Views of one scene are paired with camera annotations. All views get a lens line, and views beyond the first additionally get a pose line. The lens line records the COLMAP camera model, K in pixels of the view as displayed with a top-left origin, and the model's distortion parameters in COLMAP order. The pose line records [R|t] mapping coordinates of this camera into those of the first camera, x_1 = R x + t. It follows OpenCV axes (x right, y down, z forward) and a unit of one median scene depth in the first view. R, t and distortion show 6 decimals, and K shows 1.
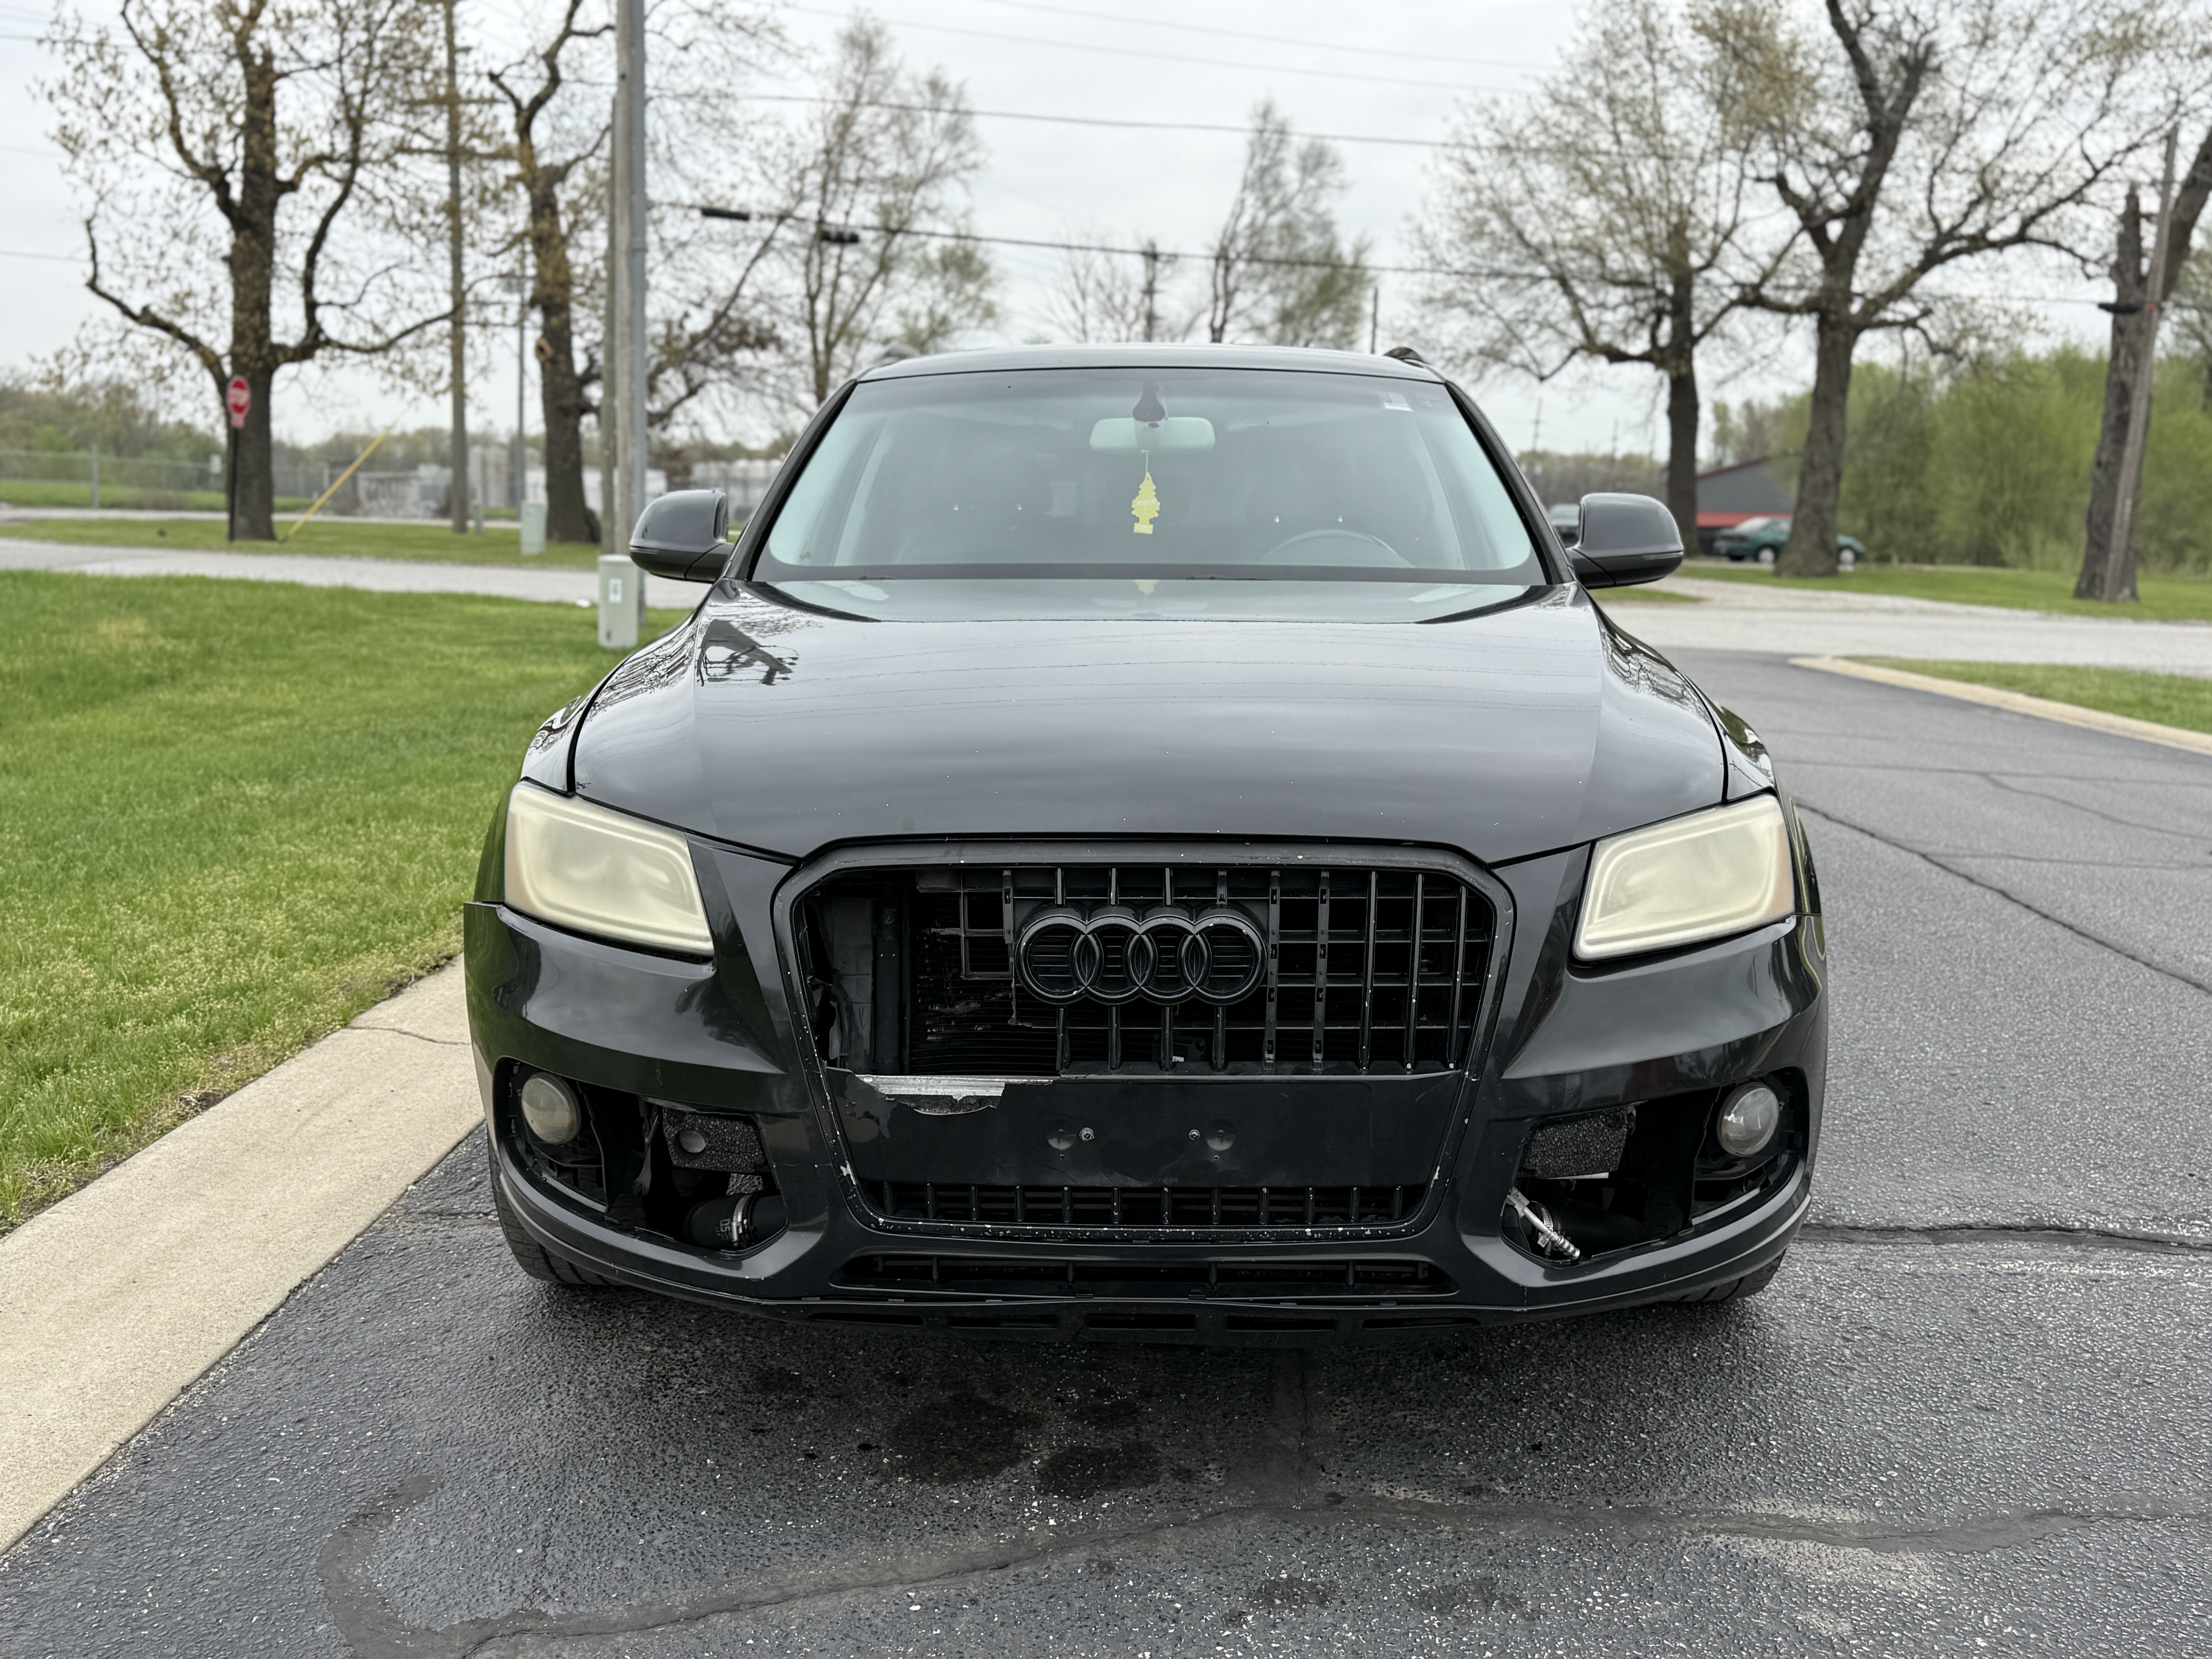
lens RADIAL K [[2063.8, 0, 1116.2], [0, 2063.8, 846.2], [0, 0, 1]] dist [0.008144, 0.000000]
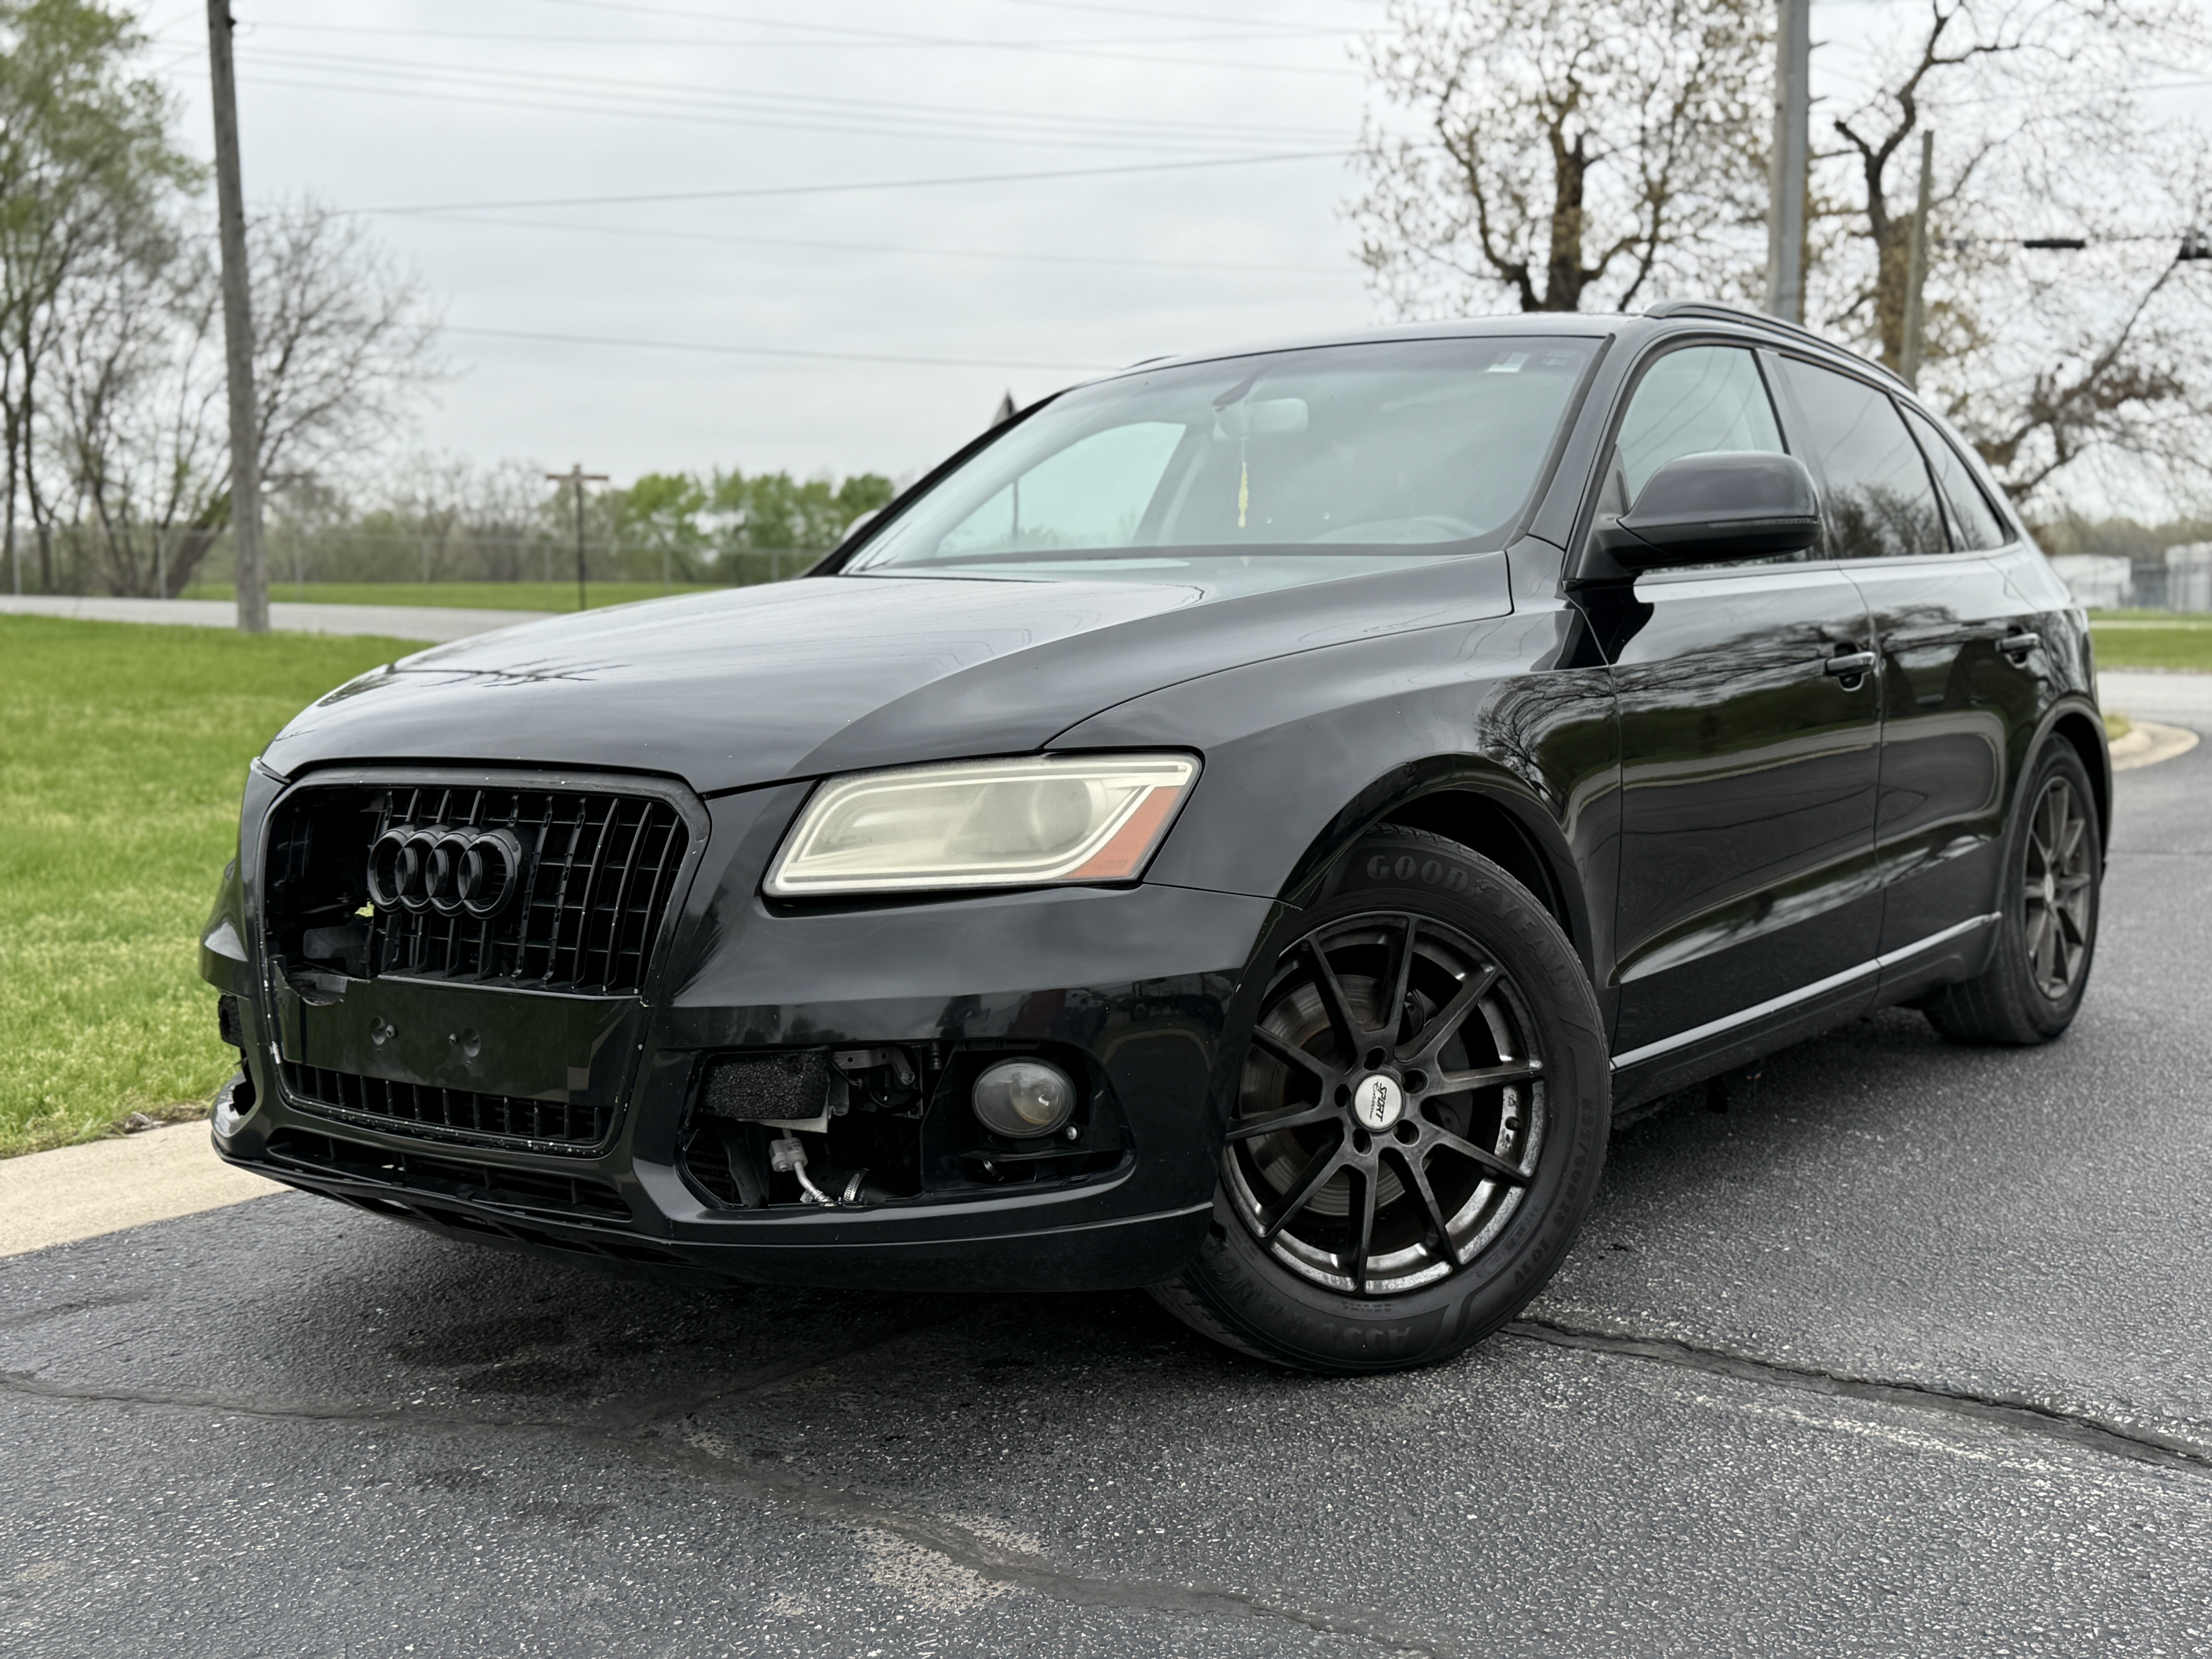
lens RADIAL K [[2355.6, 0, 1111.3], [0, 2355.6, 852.2], [0, 0, 1]] dist [0.026853, 0.000000]
pose [[0.808955, 0.028389, -0.587185, 0.626213], [-0.065047, 0.997023, -0.041411, 0.043992], [0.584261, 0.071694, 0.808393, 0.125050]]
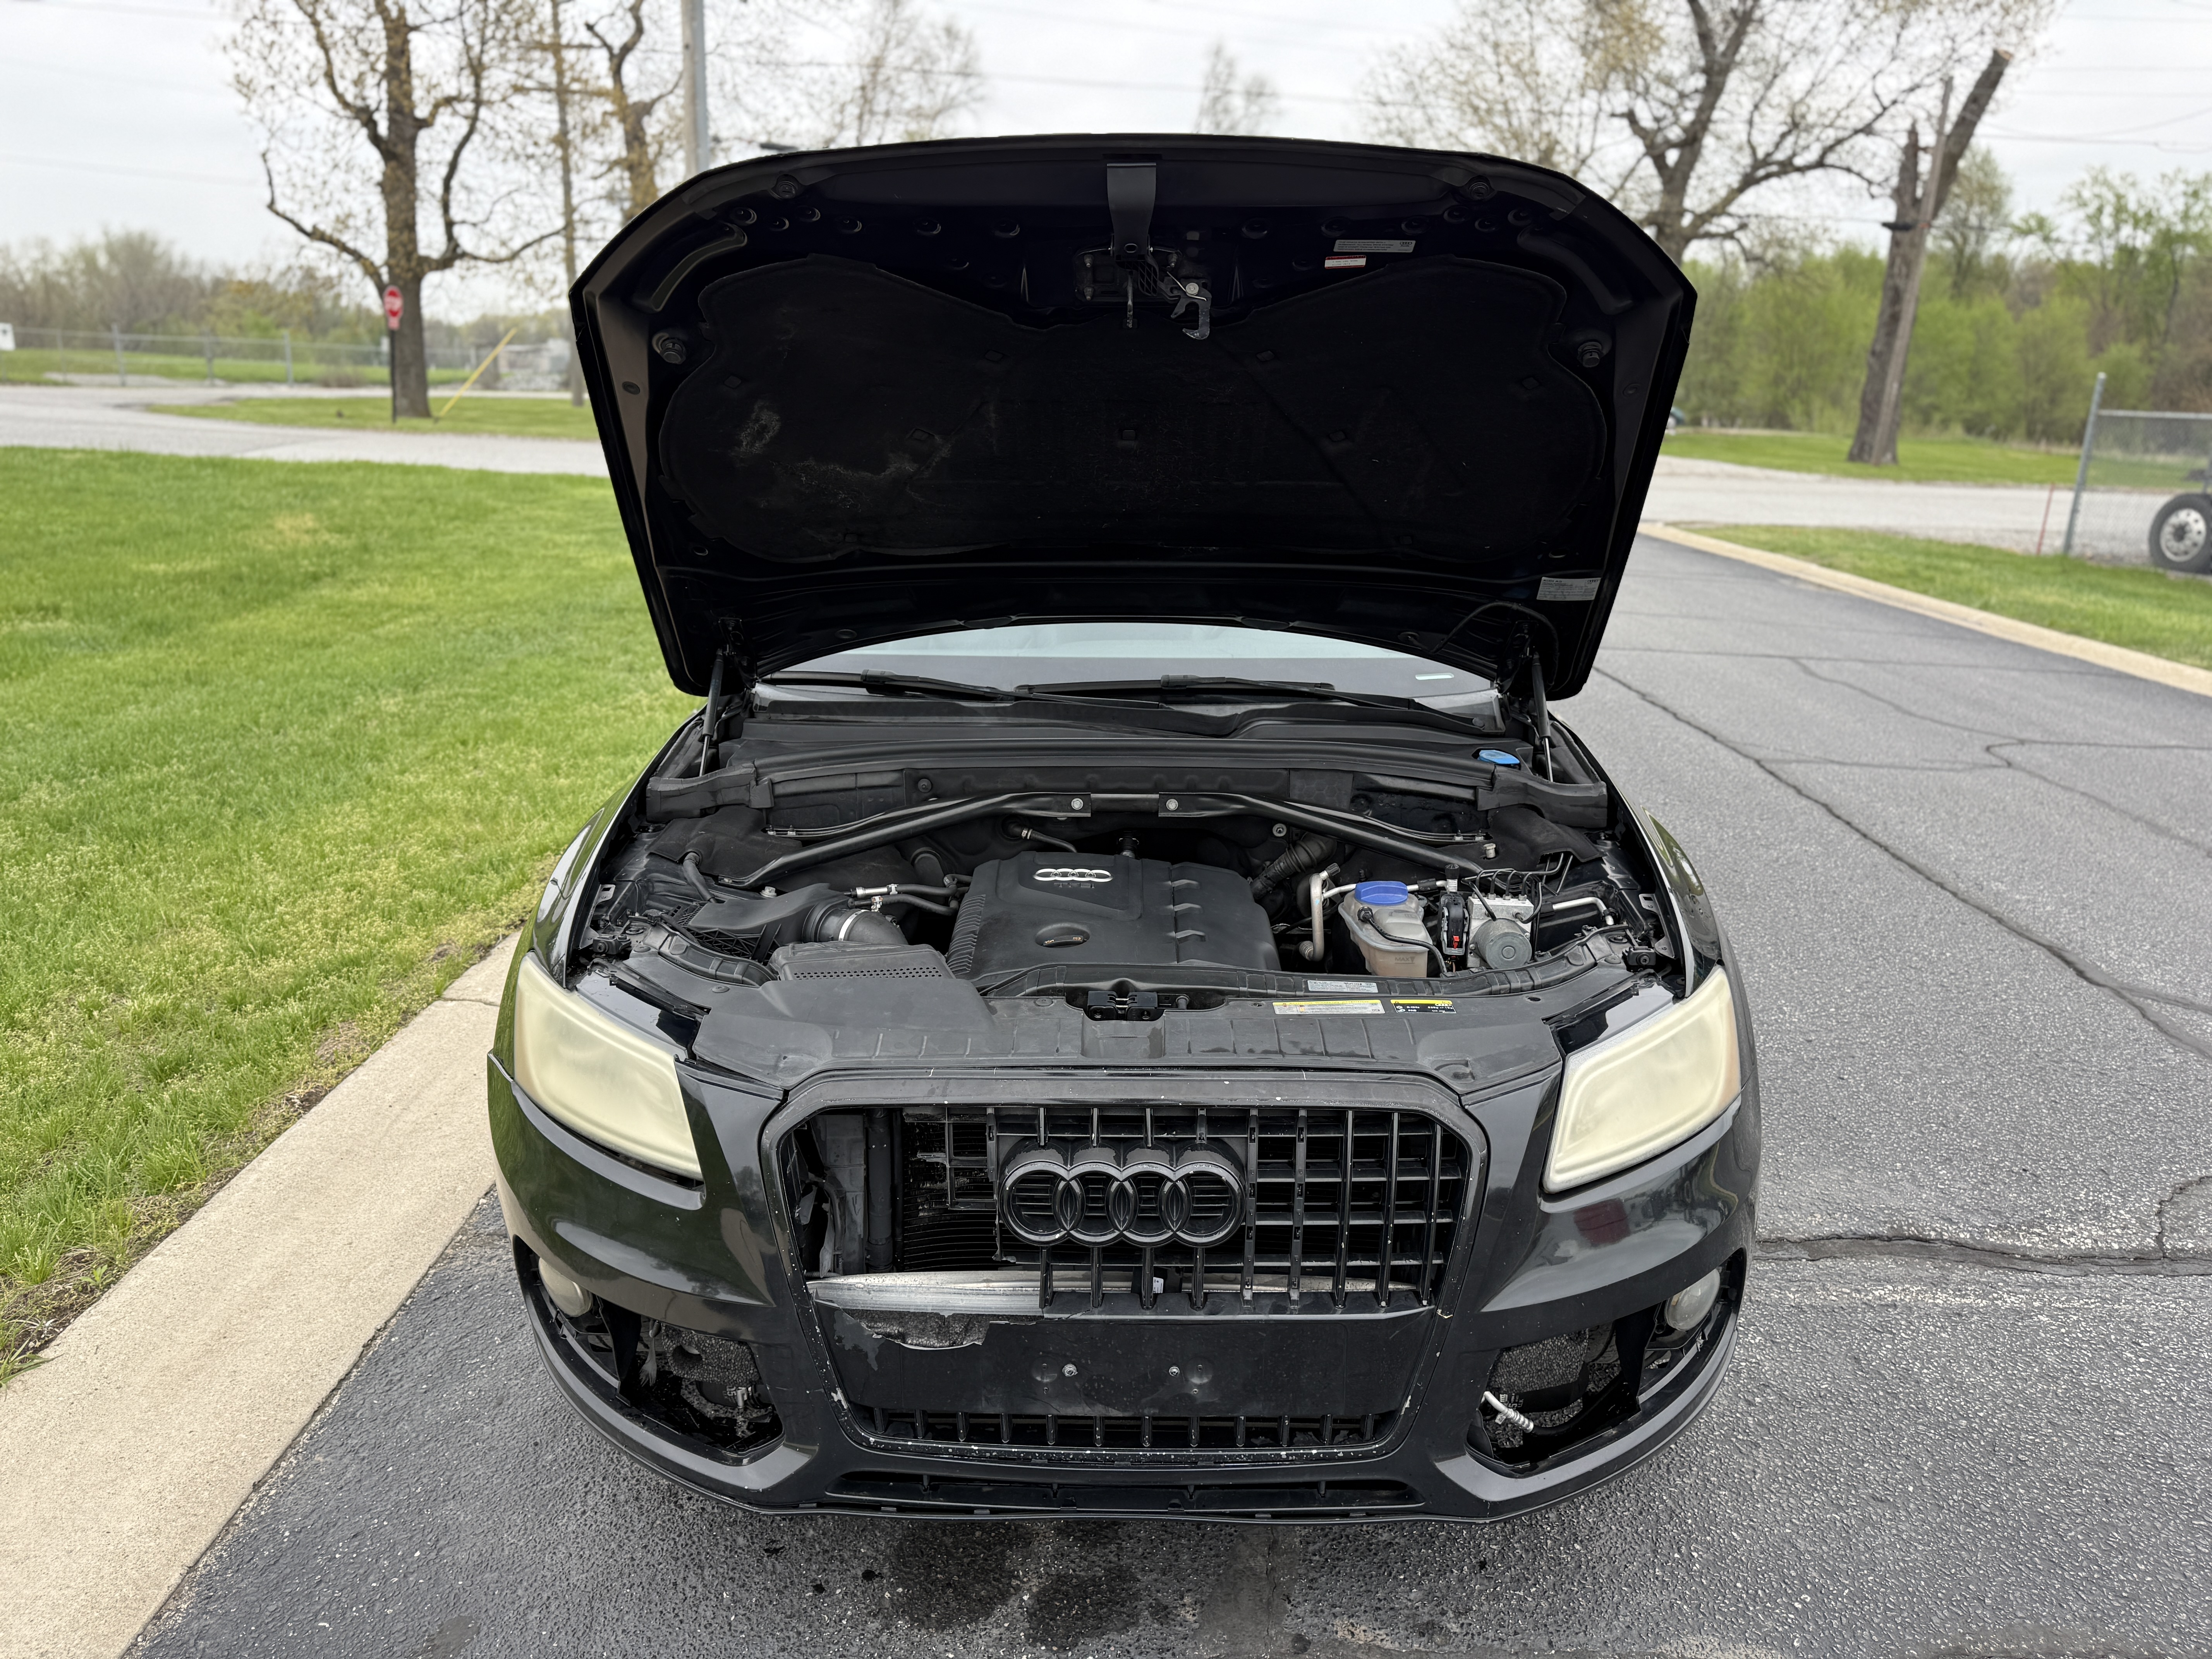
lens RADIAL K [[1559.0, 0, 1109.4], [0, 1559.0, 849.3], [0, 0, 1]] dist [0.015574, -0.025106]
pose [[0.999973, -0.001911, 0.007141, 0.000142], [0.000937, 0.990989, 0.133939, -0.136824], [-0.007333, -0.133929, 0.990964, 0.158495]]
